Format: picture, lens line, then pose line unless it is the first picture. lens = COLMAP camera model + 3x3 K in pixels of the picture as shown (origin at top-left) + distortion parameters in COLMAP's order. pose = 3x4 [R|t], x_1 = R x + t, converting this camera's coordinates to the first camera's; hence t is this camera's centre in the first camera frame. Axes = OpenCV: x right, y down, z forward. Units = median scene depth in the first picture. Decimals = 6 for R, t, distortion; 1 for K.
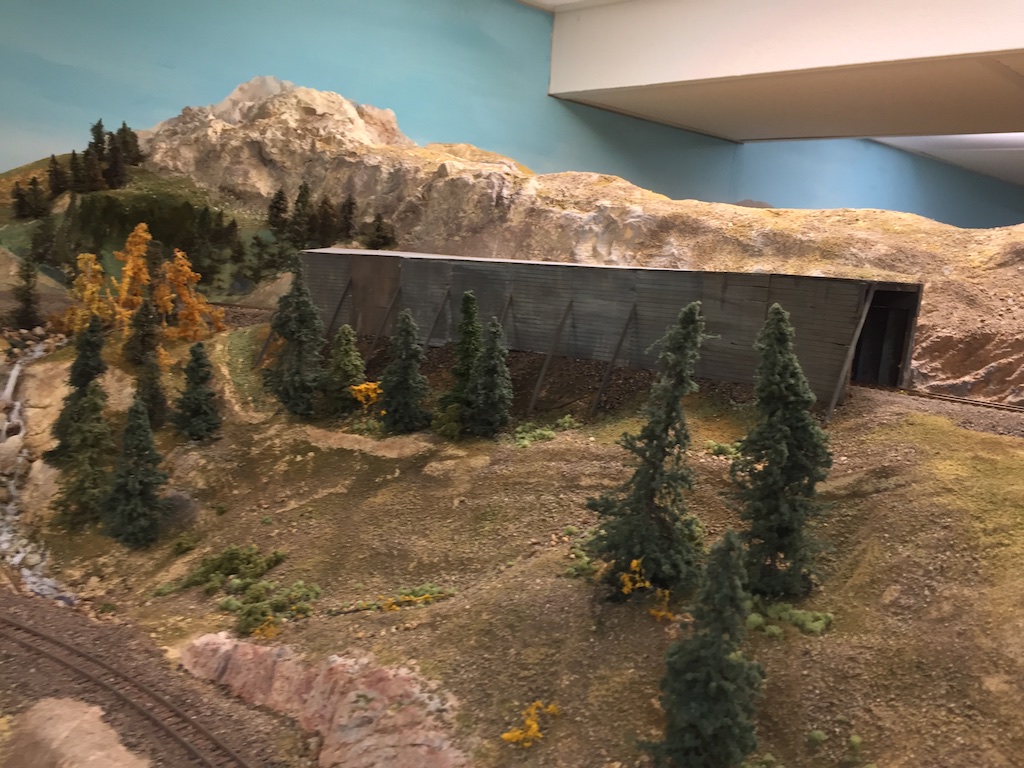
lens RADIAL K [[879.8, 0, 512.0], [0, 879.8, 384.0], [0, 0, 1]] dist [0.083037, -0.126077]
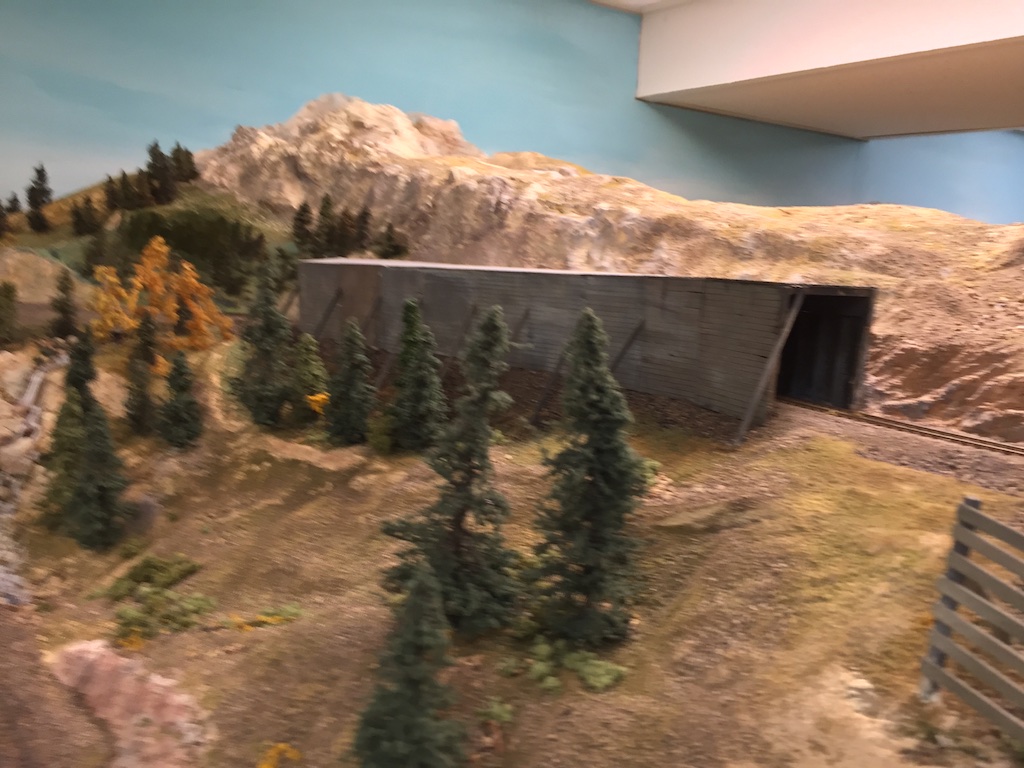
lens RADIAL K [[879.8, 0, 512.0], [0, 879.8, 384.0], [0, 0, 1]] dist [0.083037, -0.126077]
pose [[0.982130, 0.012679, -0.187778, 0.190883], [-0.015432, 0.999794, -0.013203, -0.001484], [0.187572, 0.015865, 0.982123, 0.061914]]
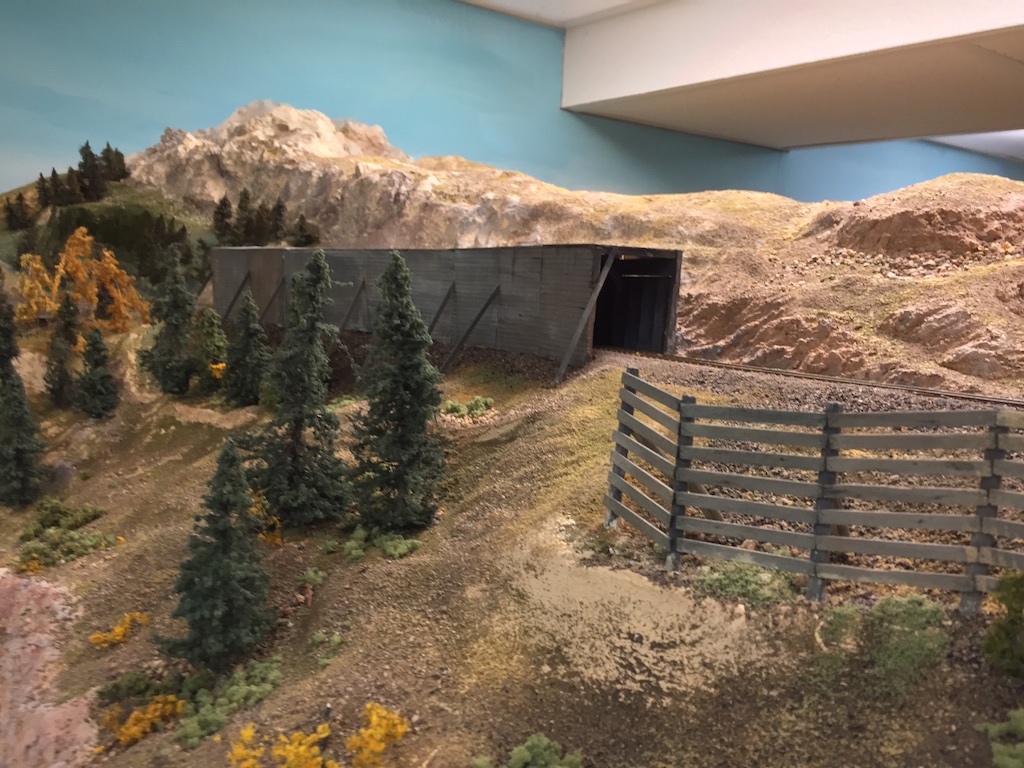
lens RADIAL K [[879.8, 0, 512.0], [0, 879.8, 384.0], [0, 0, 1]] dist [0.083037, -0.126077]
pose [[0.988042, -0.000037, -0.154185, 0.292644], [-0.005087, 0.999448, -0.032833, 0.049812], [0.154101, 0.033225, 0.987496, -0.008796]]
